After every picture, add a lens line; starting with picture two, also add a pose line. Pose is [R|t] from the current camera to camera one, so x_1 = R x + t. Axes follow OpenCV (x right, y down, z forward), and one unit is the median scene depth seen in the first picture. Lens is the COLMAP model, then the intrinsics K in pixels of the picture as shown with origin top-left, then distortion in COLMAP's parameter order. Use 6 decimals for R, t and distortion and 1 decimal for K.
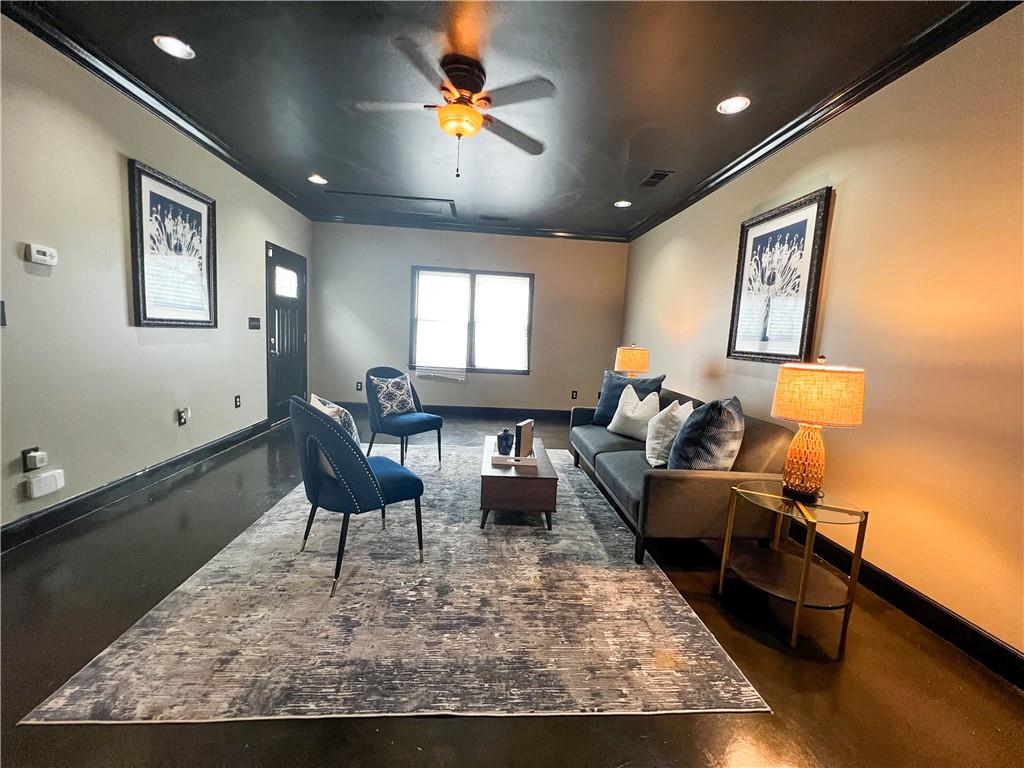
lens RADIAL K [[410.4, 0, 510.4], [0, 410.4, 381.8], [0, 0, 1]] dist [0.001161, 0.000118]
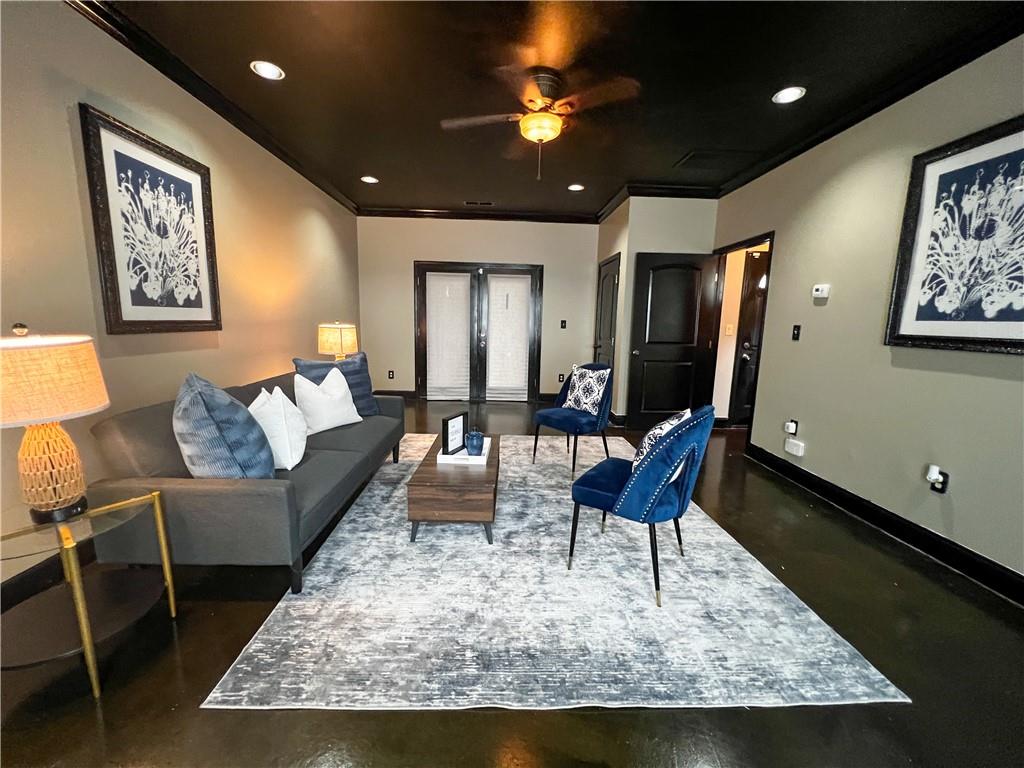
lens RADIAL K [[410.4, 0, 511.6], [0, 410.4, 383.4], [0, 0, 1]] dist [0.001161, 0.000118]
pose [[-0.995854, -0.082677, 0.037949, -0.118408], [-0.069529, 0.960752, 0.268554, -0.231981], [-0.058663, 0.264802, -0.962517, 1.881946]]
